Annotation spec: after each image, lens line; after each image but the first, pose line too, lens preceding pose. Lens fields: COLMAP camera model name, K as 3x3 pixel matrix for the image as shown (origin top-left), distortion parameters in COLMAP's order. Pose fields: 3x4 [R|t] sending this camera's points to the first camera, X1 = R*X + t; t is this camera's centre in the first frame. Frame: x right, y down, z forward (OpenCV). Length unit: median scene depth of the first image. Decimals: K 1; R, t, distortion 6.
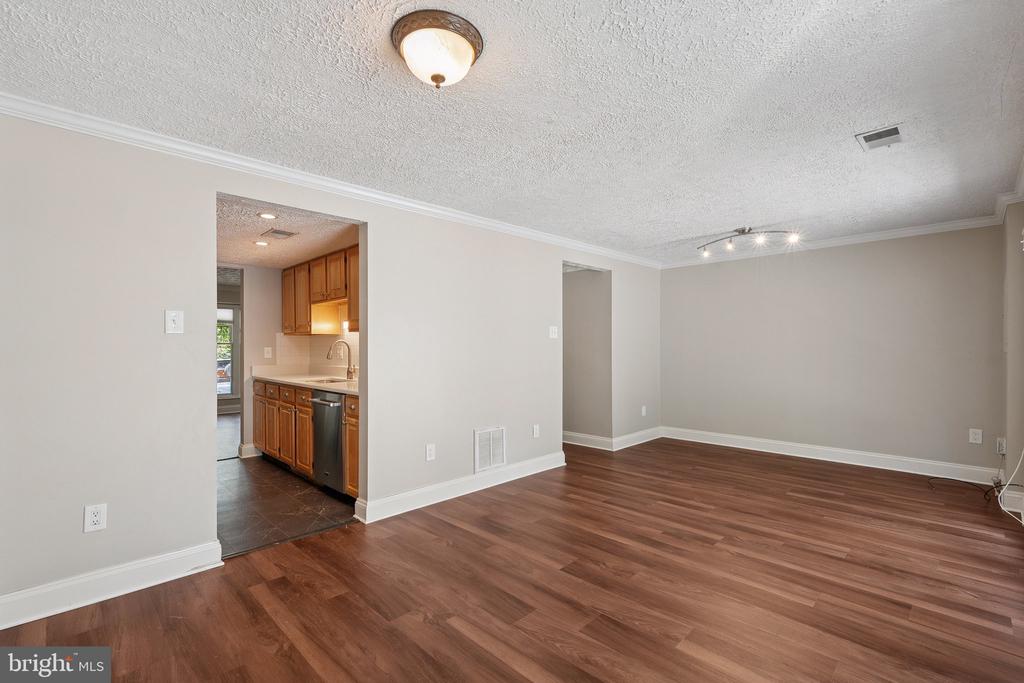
lens RADIAL K [[459.7, 0, 510.9], [0, 459.7, 348.0], [0, 0, 1]] dist [0.002971, 0.000261]
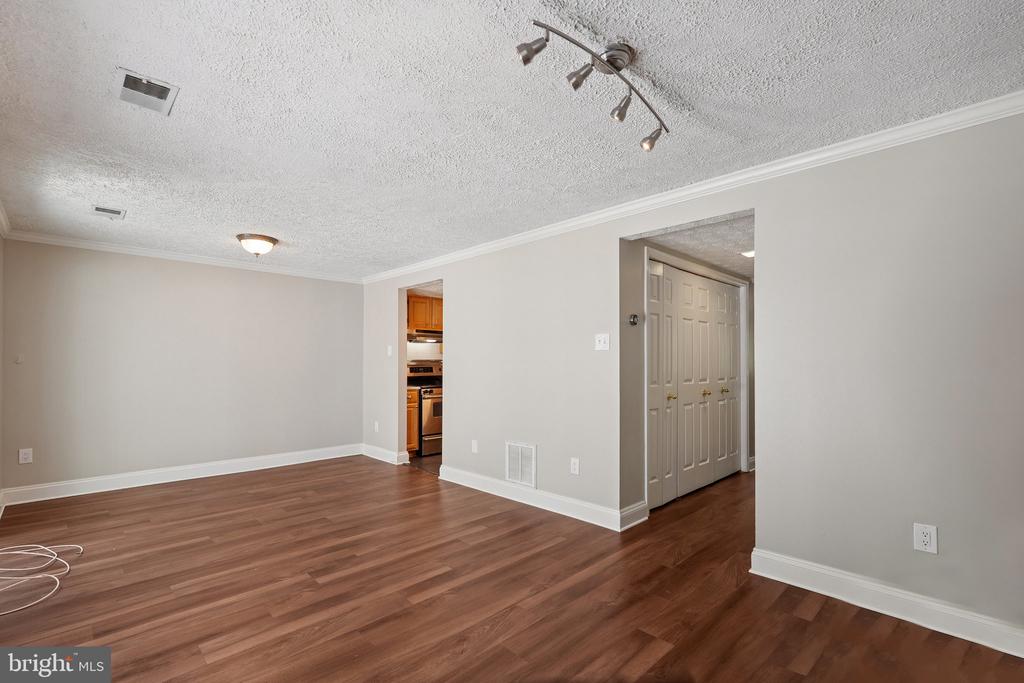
lens RADIAL K [[464.8, 0, 511.2], [0, 464.8, 358.1], [0, 0, 1]] dist [0.002727, 0.000355]
pose [[-0.006360, -0.005970, -0.999962, 1.088474], [-0.000370, 0.999982, -0.005968, -0.005111], [0.999980, 0.000332, -0.006362, 1.111961]]
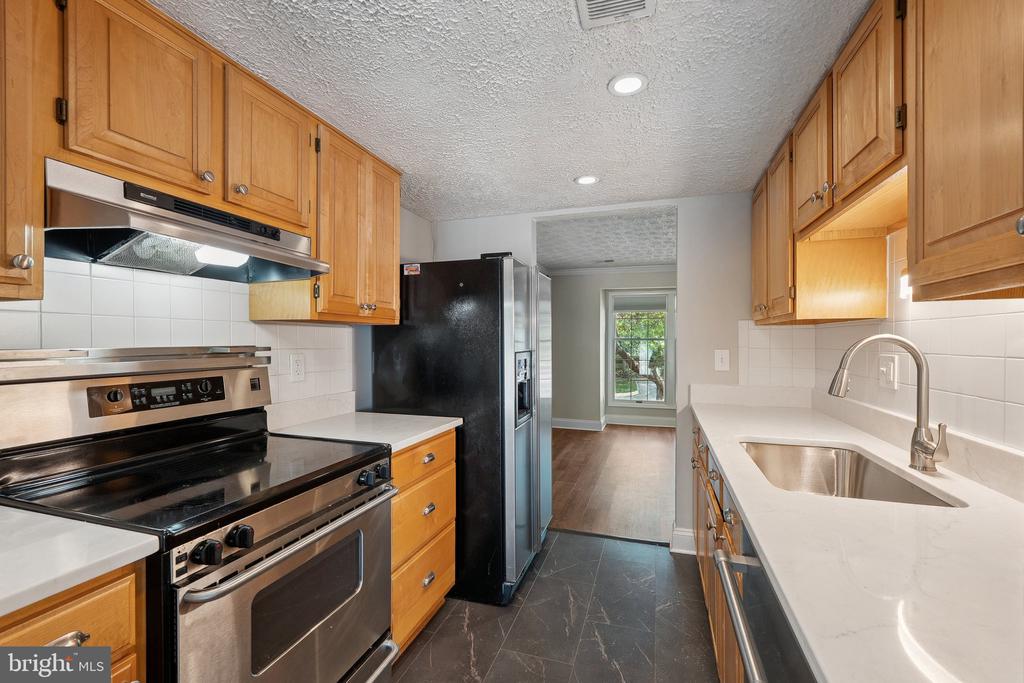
lens RADIAL K [[439.7, 0, 514.6], [0, 439.7, 339.0], [0, 0, 1]] dist [-0.002425, -0.000100]
pose [[0.461307, -0.000821, -0.887240, -0.290104], [-0.003530, 0.999990, -0.002761, -0.016567], [0.887233, 0.004405, 0.461300, 0.834760]]
